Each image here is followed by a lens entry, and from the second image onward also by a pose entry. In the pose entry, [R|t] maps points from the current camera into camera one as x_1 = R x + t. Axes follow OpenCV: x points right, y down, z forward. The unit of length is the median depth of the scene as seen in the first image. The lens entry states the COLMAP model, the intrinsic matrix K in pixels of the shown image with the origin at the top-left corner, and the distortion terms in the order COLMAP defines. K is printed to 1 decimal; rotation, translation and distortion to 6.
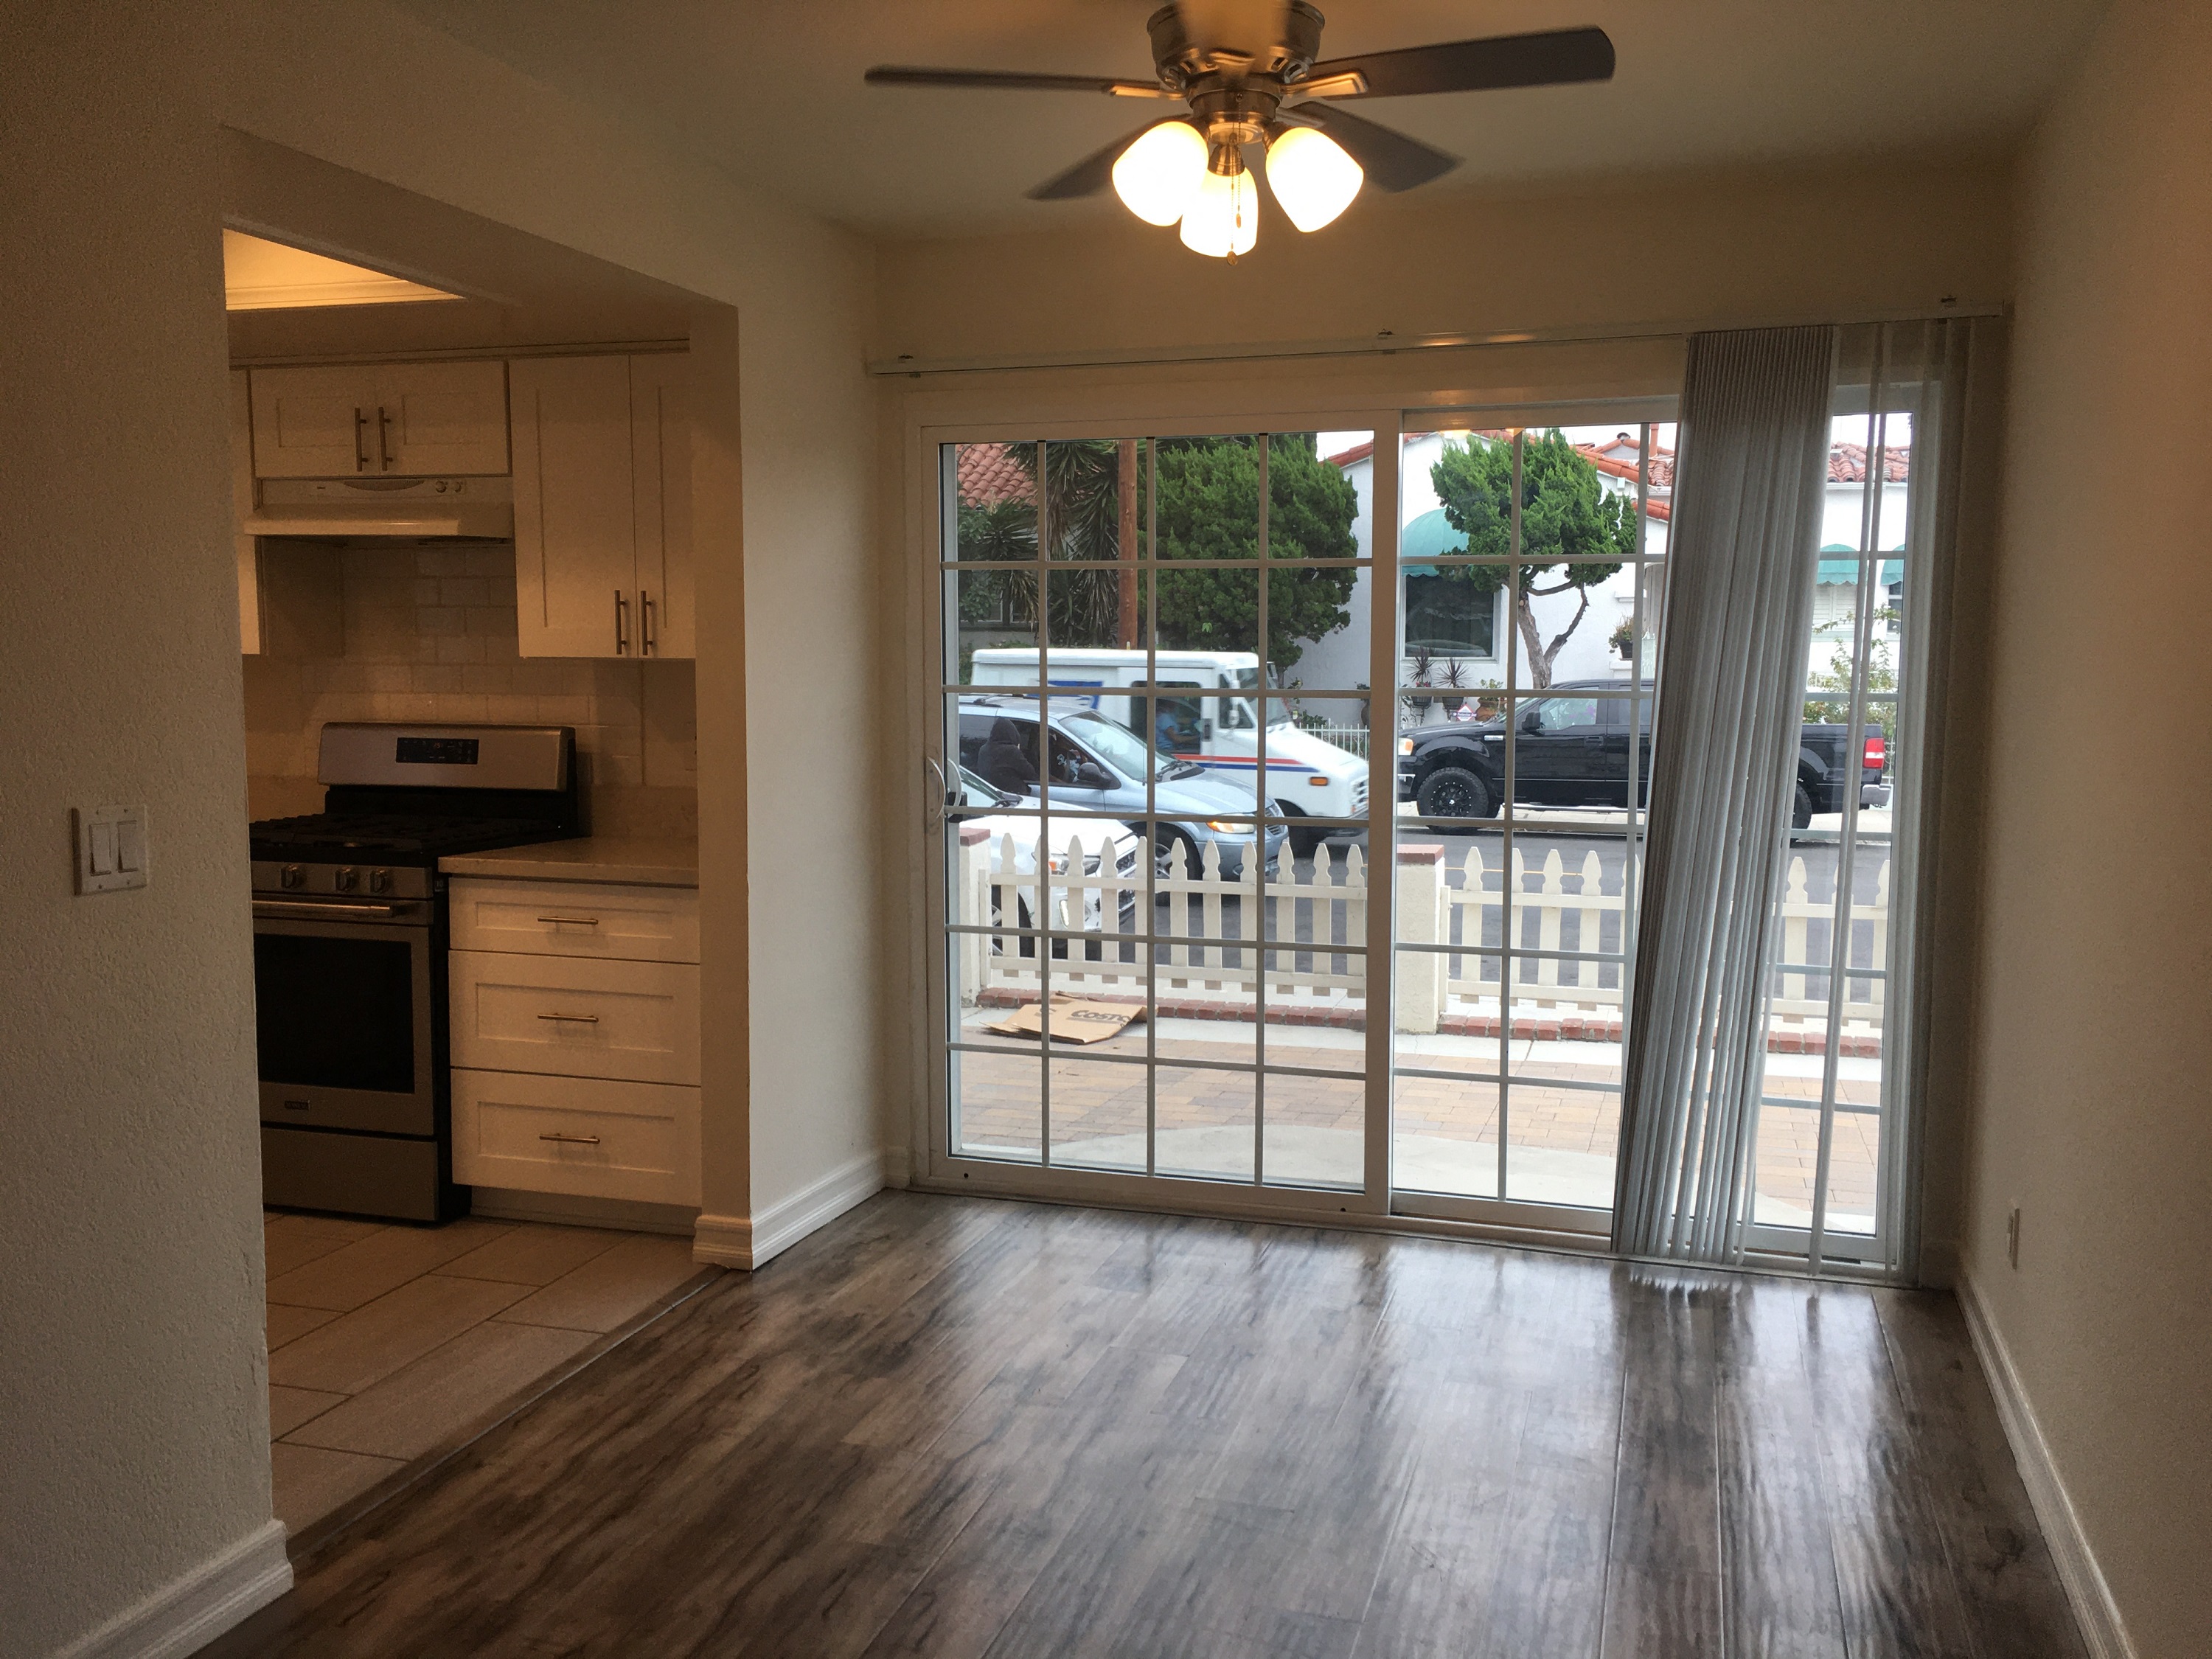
lens RADIAL K [[1897.4, 0, 1106.0], [0, 1897.4, 829.5], [0, 0, 1]] dist [0.074552, -0.130603]
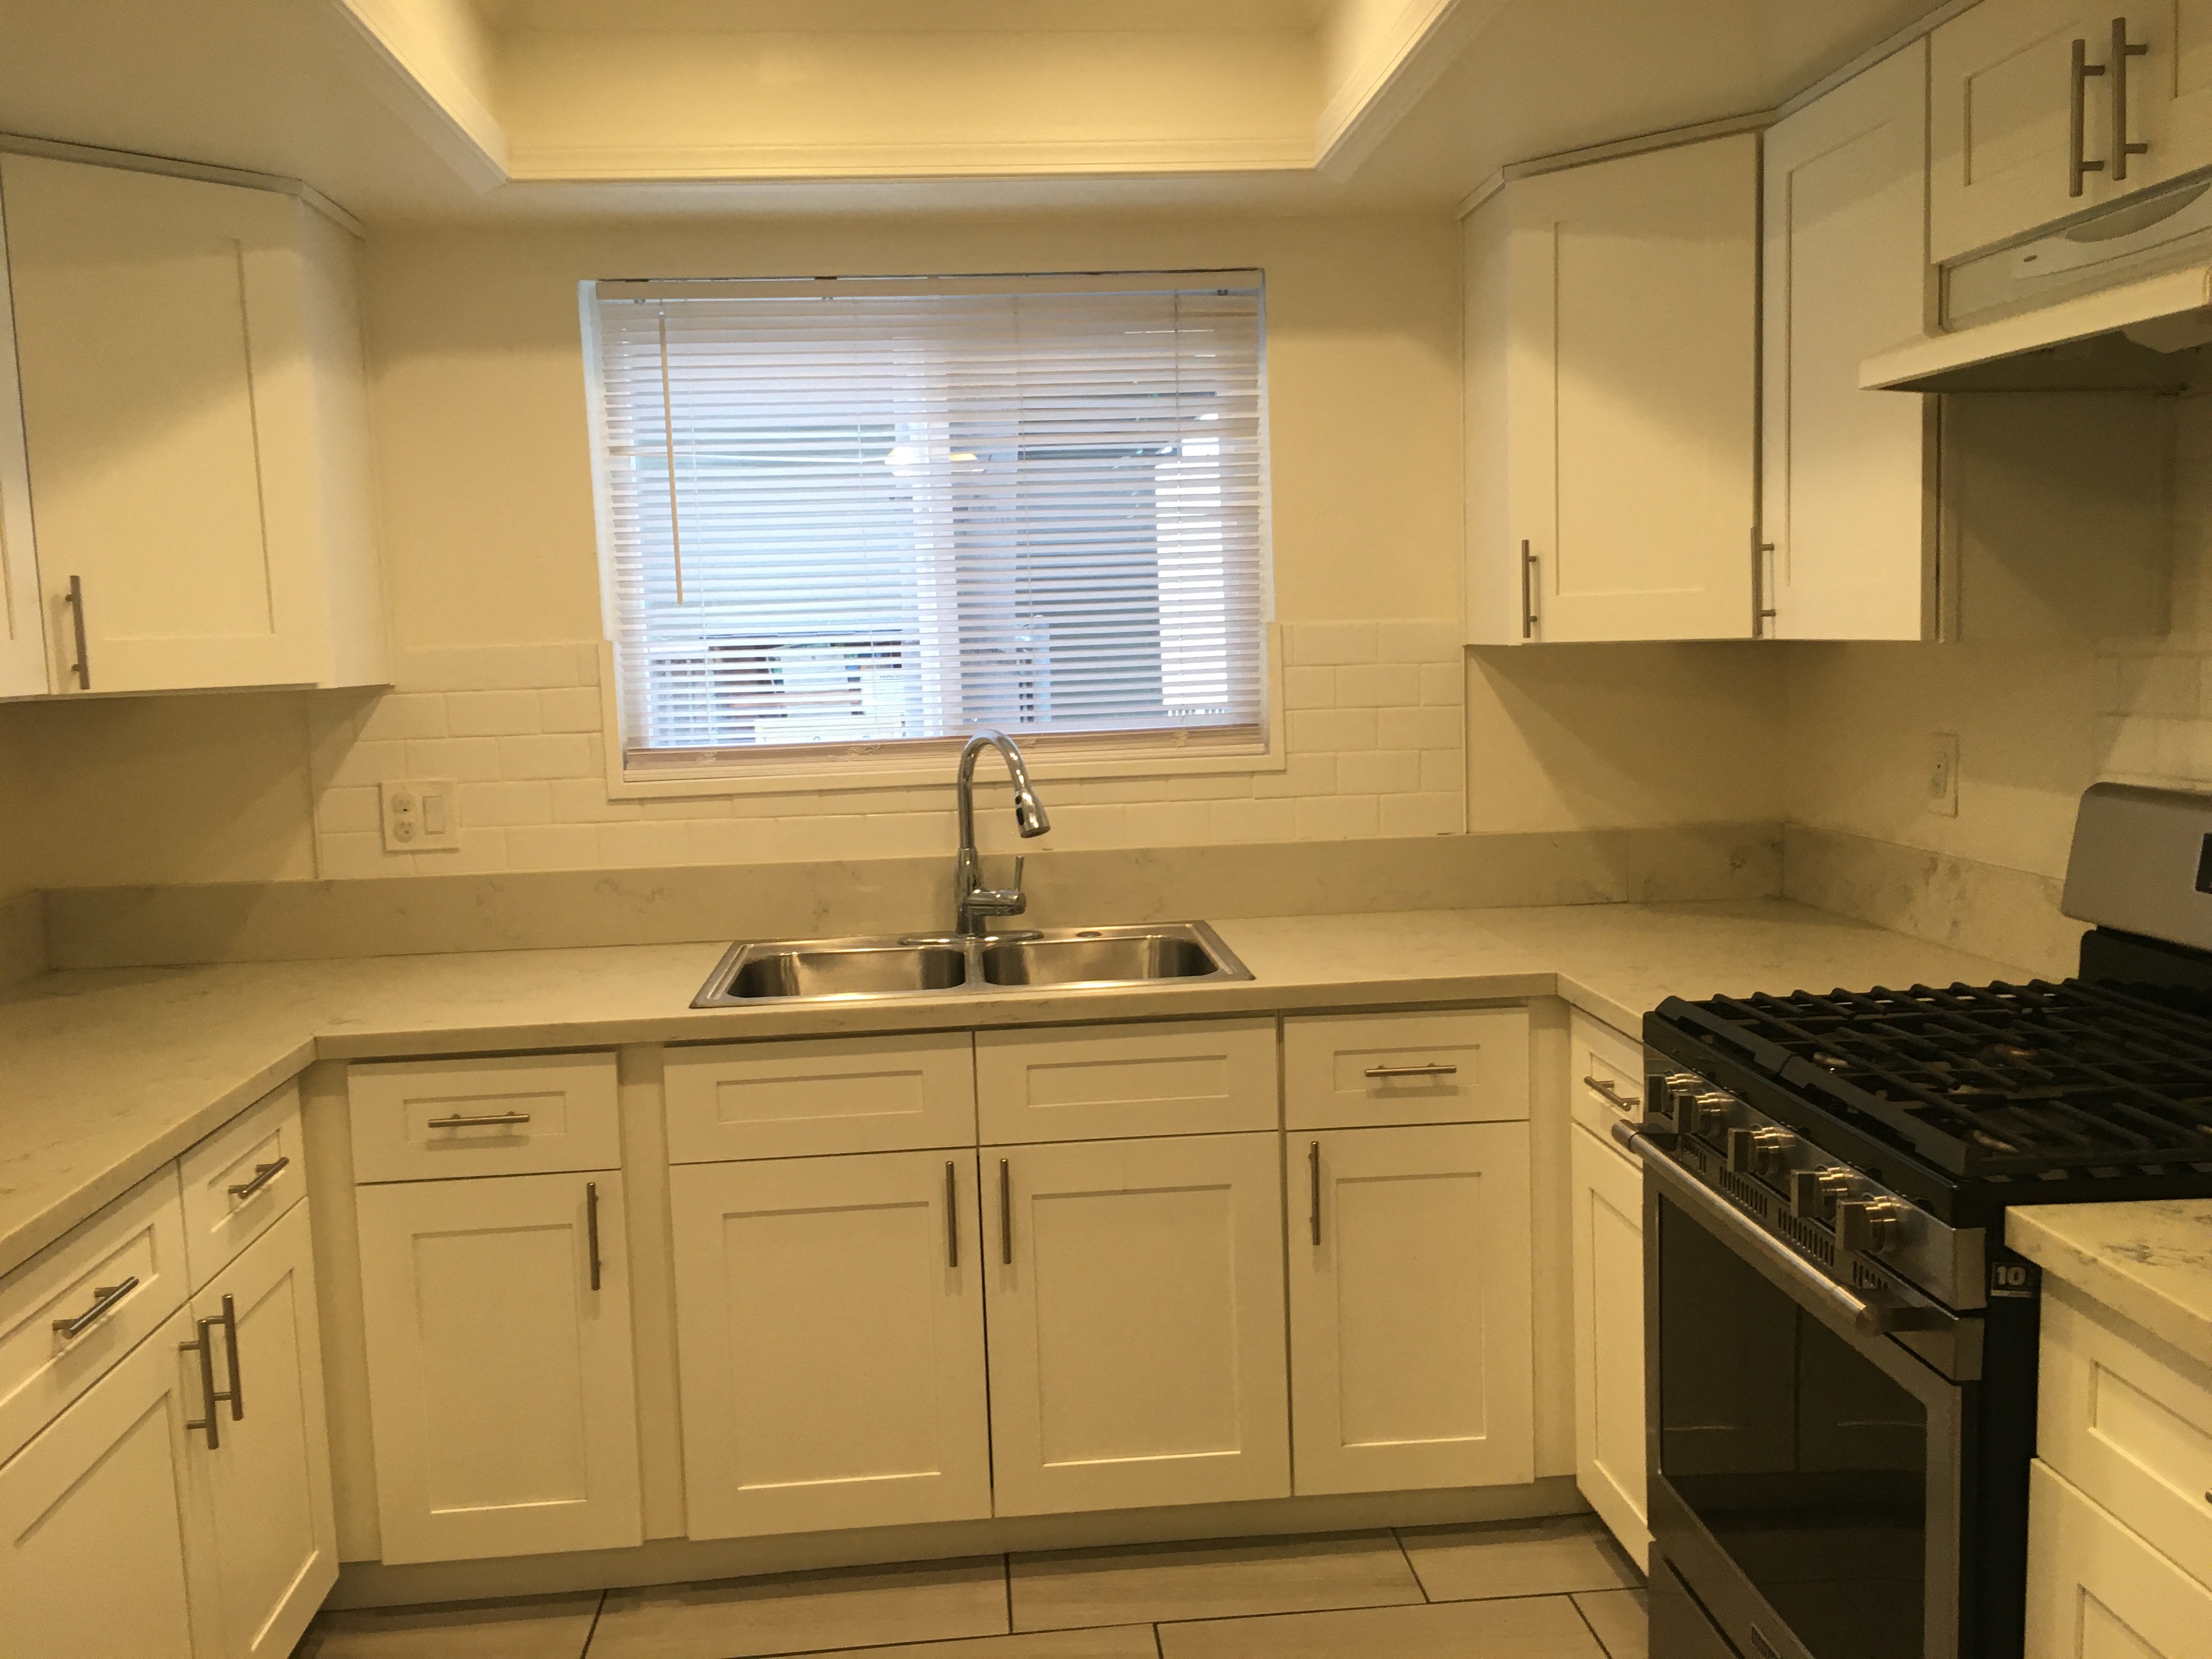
lens RADIAL K [[1897.4, 0, 1106.0], [0, 1897.4, 829.5], [0, 0, 1]] dist [0.074552, -0.130603]
pose [[0.381229, 0.083282, -0.920722, -0.085090], [-0.052567, 0.996276, 0.068351, -0.073845], [0.922985, 0.022342, 0.384187, 0.700329]]
